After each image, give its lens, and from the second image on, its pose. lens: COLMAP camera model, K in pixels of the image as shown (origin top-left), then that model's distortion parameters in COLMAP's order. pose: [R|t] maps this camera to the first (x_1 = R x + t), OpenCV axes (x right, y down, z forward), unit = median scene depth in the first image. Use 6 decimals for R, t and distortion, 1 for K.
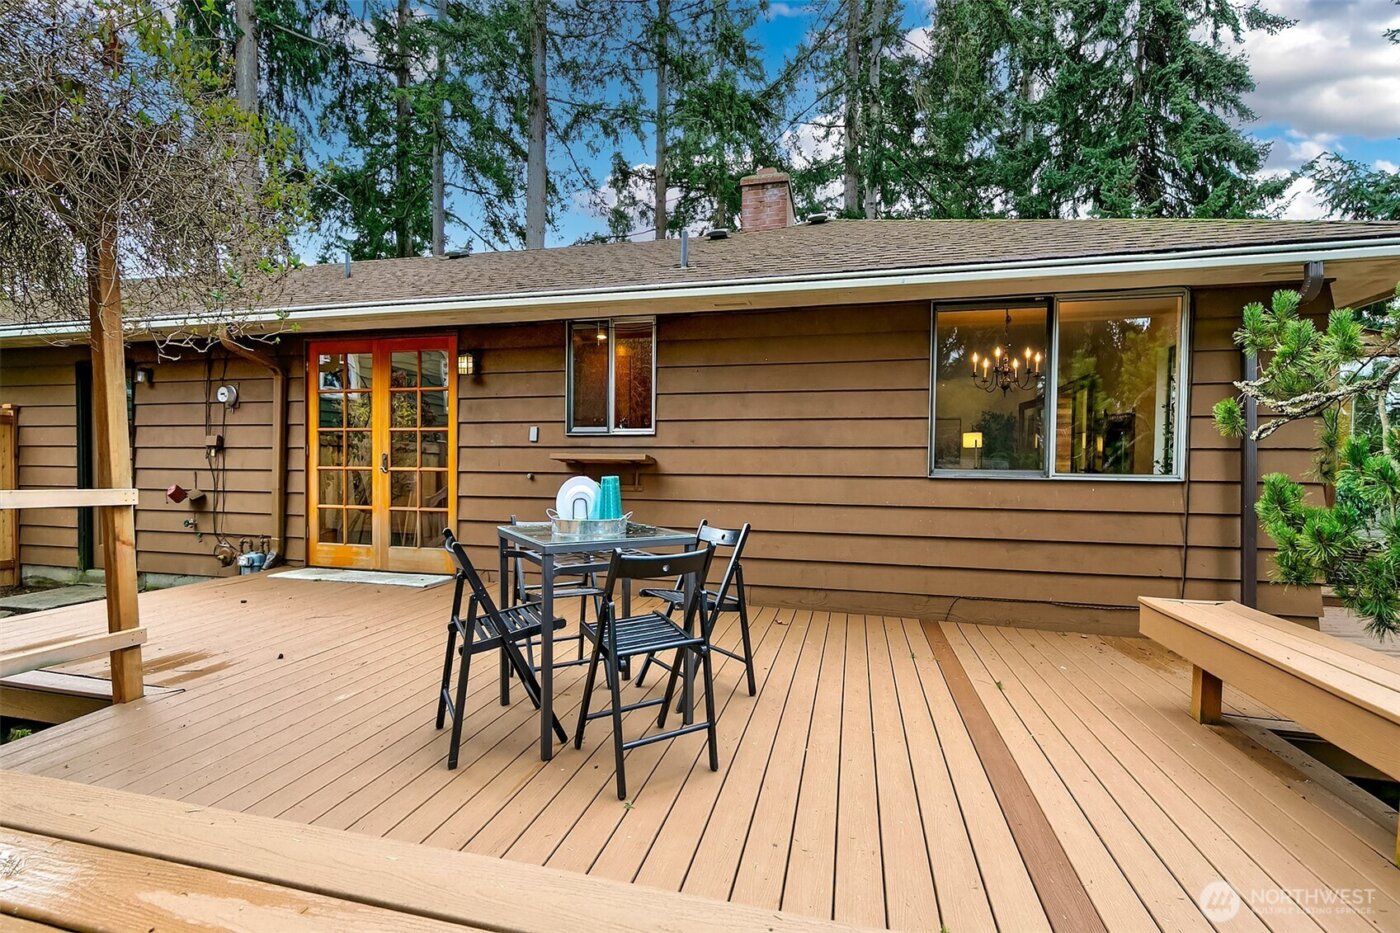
lens RADIAL K [[604.8, 0, 697.2], [0, 604.8, 465.9], [0, 0, 1]] dist [-0.000918, 0.000043]
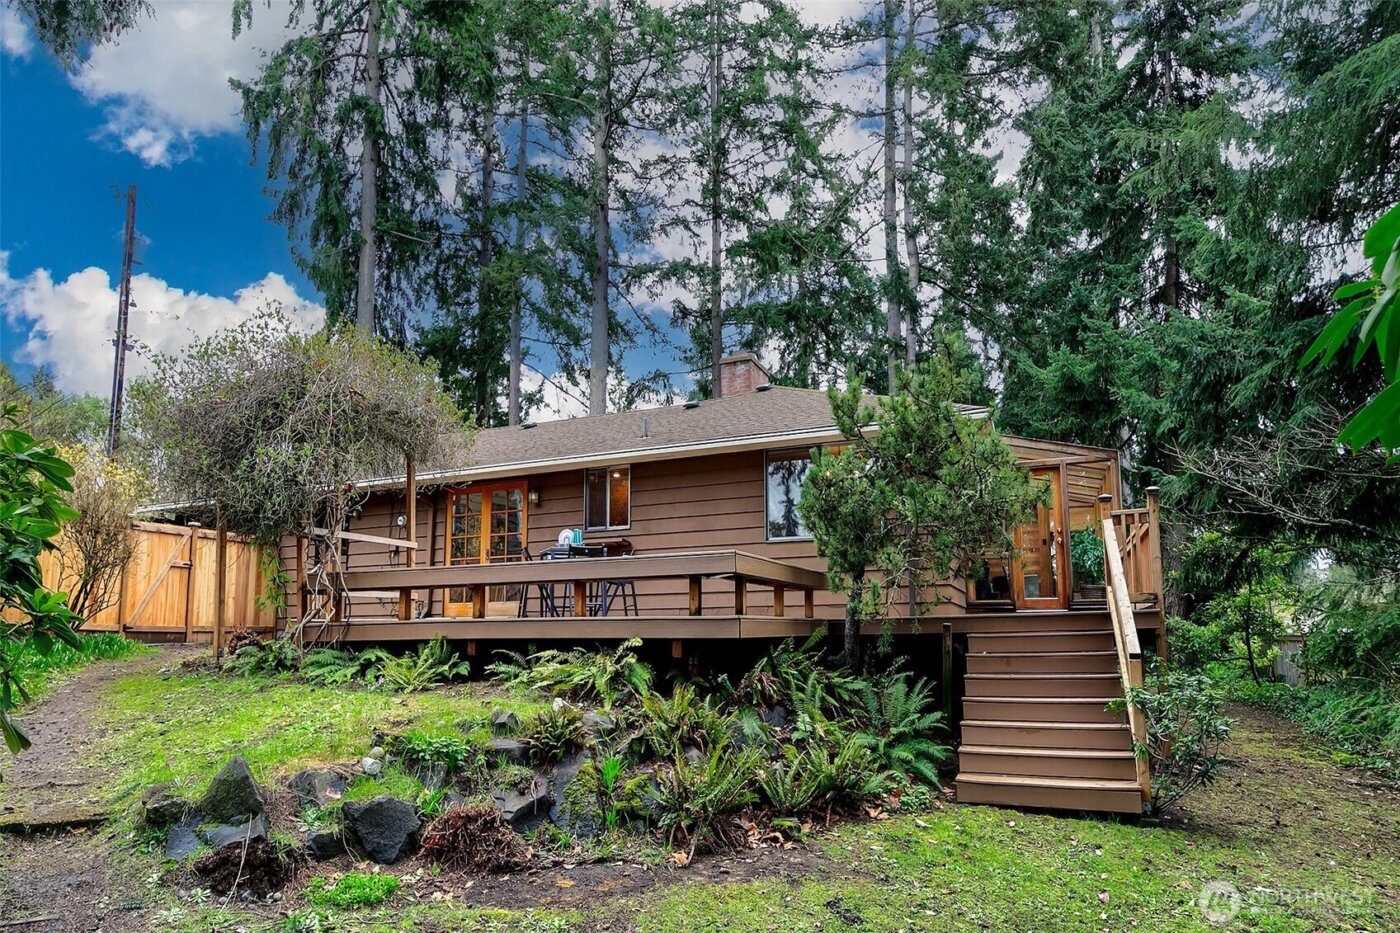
lens RADIAL K [[916.3, 0, 699.3], [0, 916.3, 469.7], [0, 0, 1]] dist [-0.001006, -0.000006]
pose [[0.980330, -0.057457, -0.188817, 0.634414], [0.018955, 0.979673, -0.199702, 0.313743], [0.196453, 0.192195, 0.961492, -1.563340]]
